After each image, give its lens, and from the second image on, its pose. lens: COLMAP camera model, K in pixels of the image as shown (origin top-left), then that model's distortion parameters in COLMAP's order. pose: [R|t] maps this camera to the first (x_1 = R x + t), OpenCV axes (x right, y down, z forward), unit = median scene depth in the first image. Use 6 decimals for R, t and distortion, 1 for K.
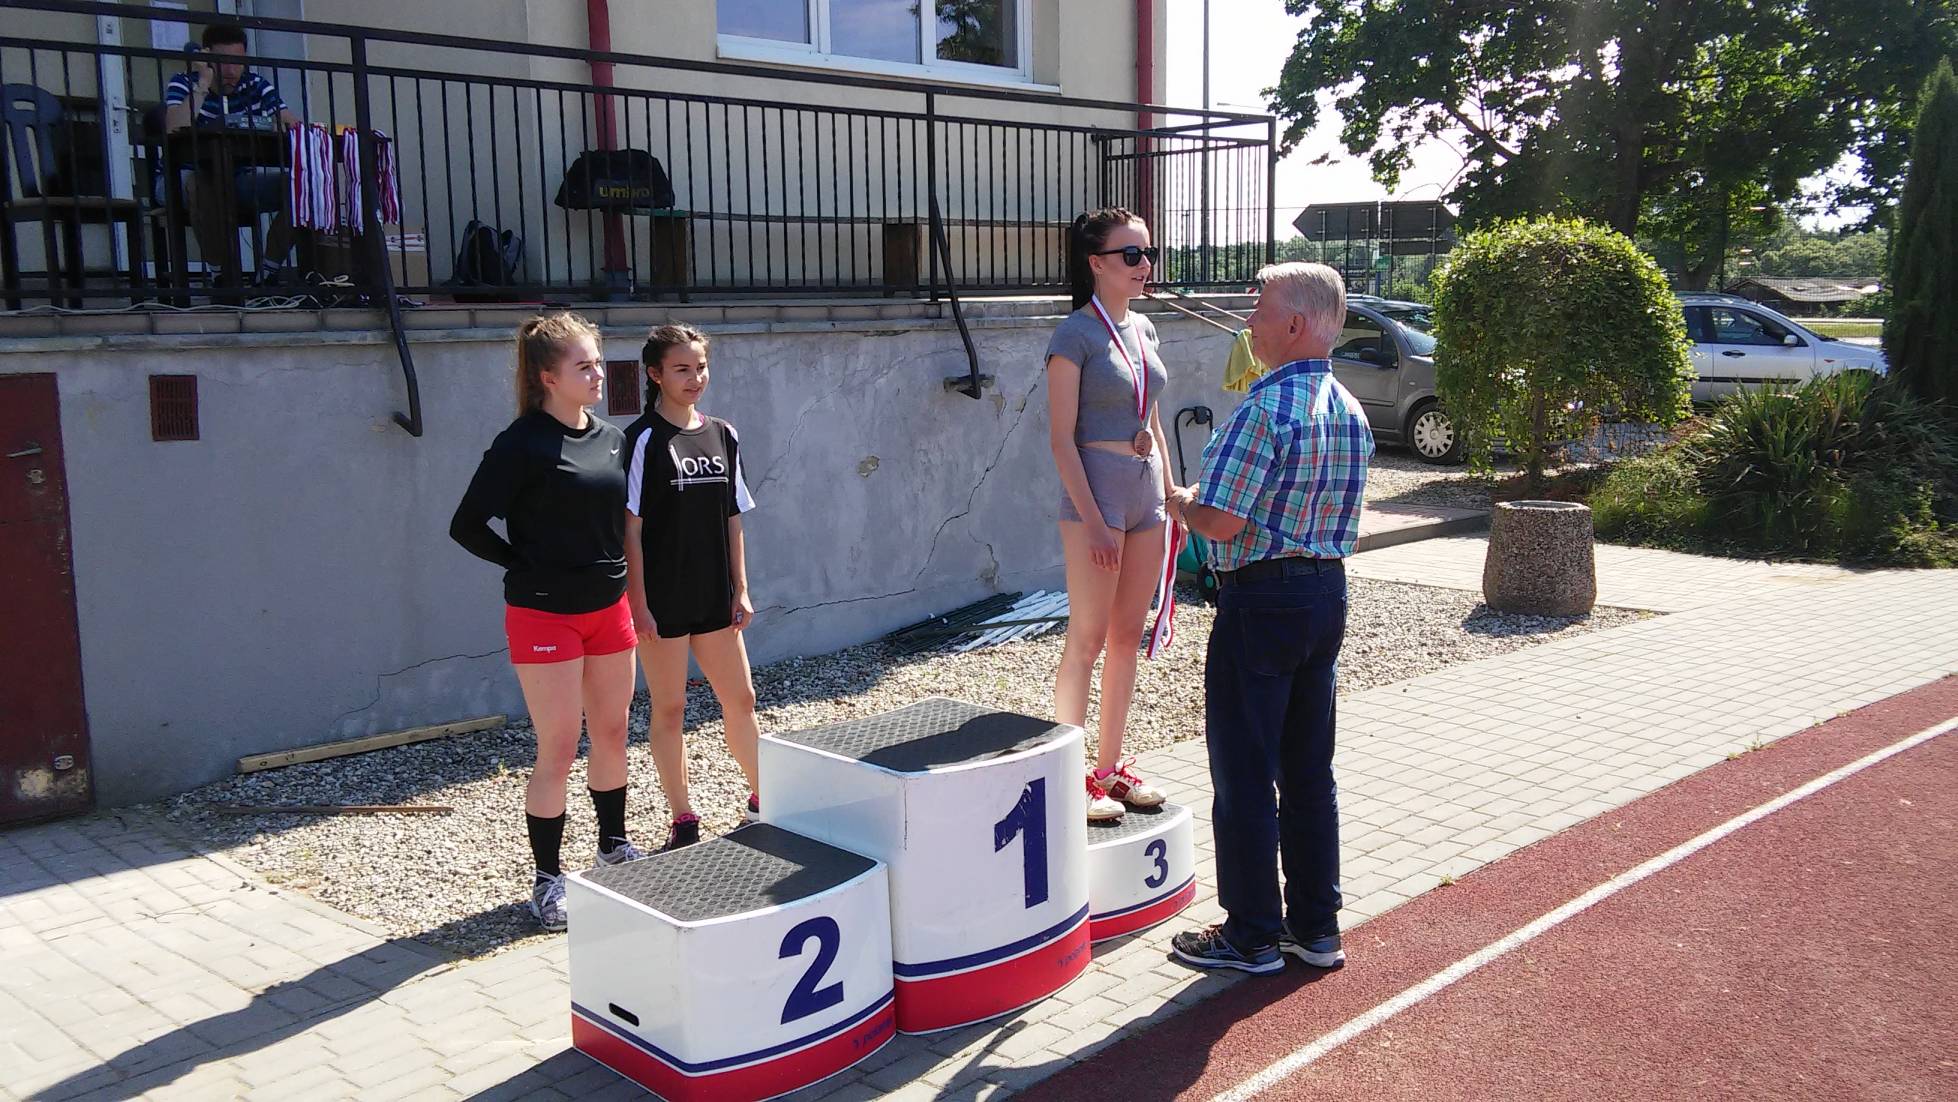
lens RADIAL K [[1735.9, 0, 987.4], [0, 1735.9, 542.0], [0, 0, 1]] dist [0.073303, -0.074736]
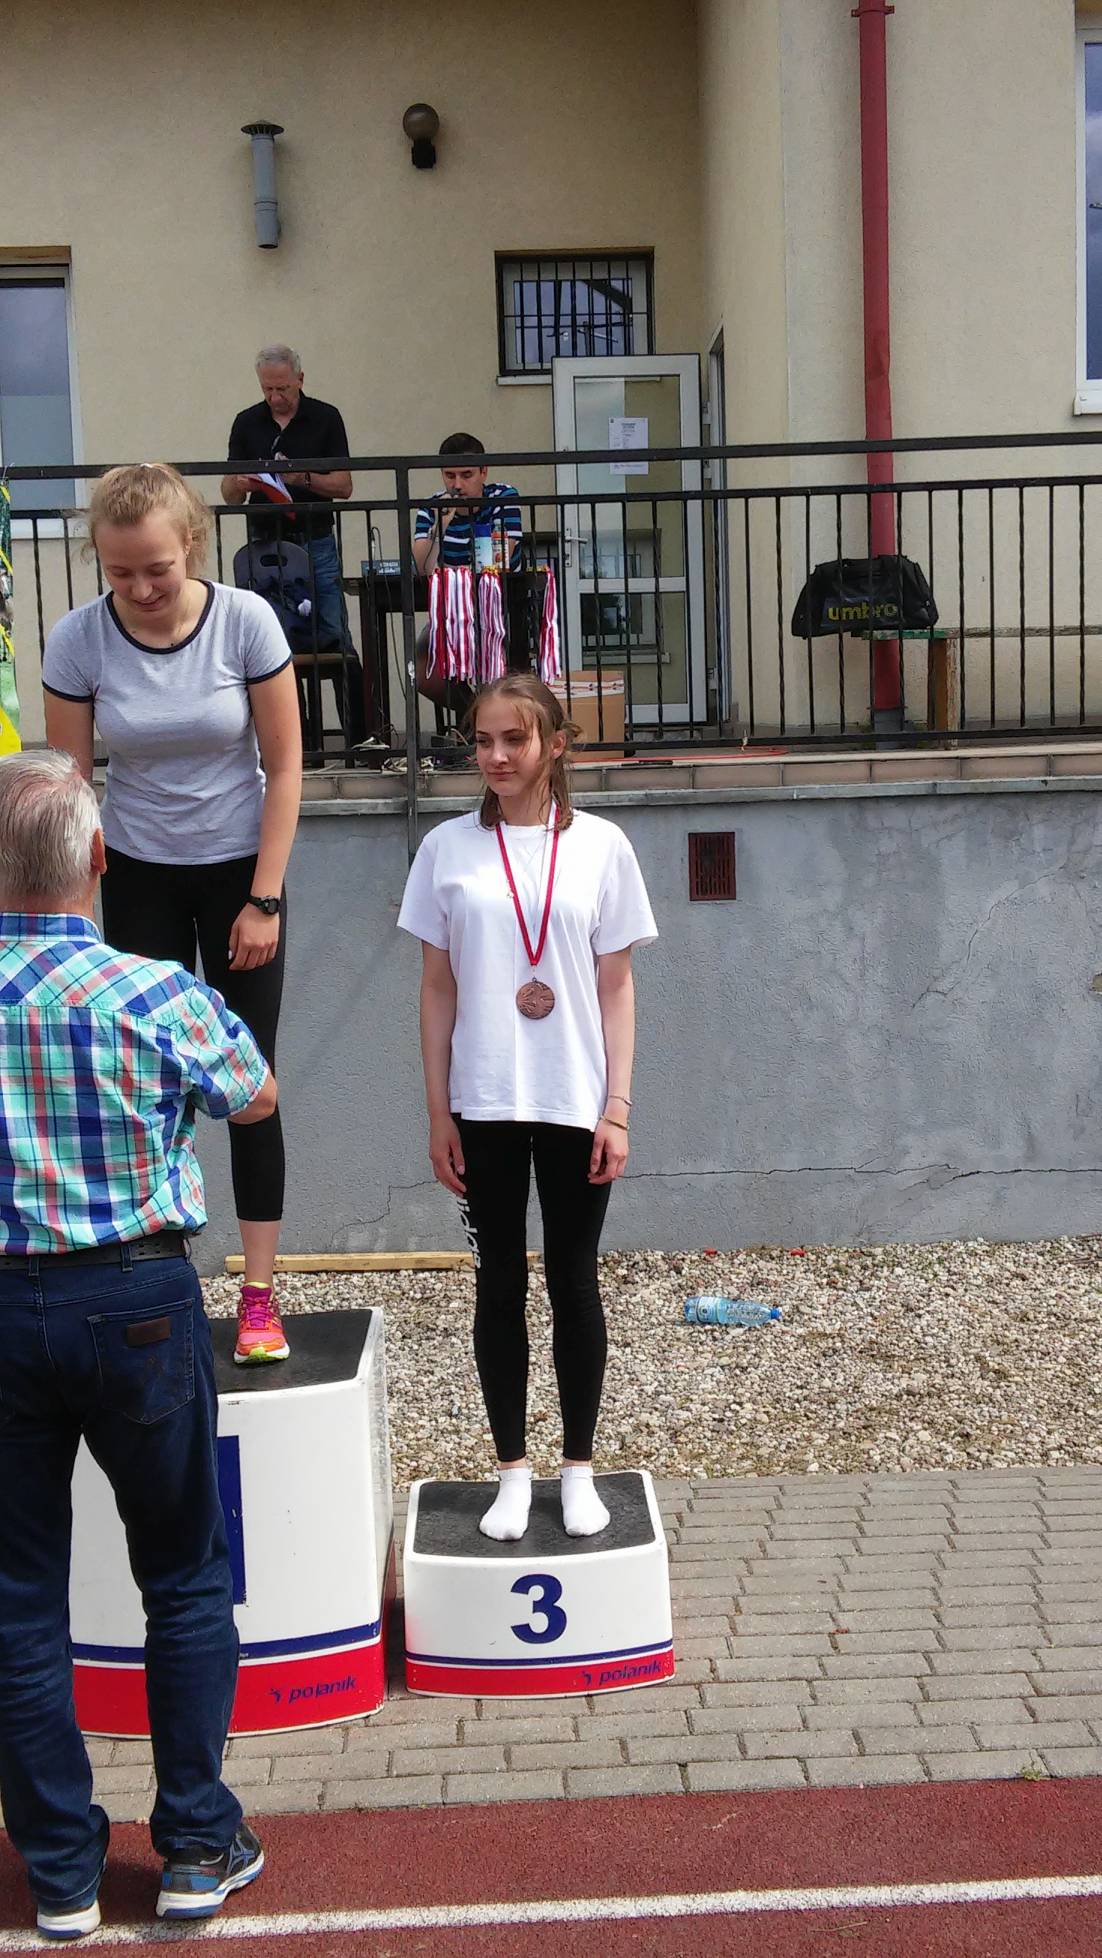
lens RADIAL K [[2198.4, 0, 544.4], [0, 2198.4, 966.7], [0, 0, 1]] dist [0.075579, 0.000000]
pose [[0.730978, 0.057901, -0.679940, 0.370811], [-0.073928, 0.997249, 0.005445, -0.037887], [0.678385, 0.046286, 0.733247, 0.191265]]
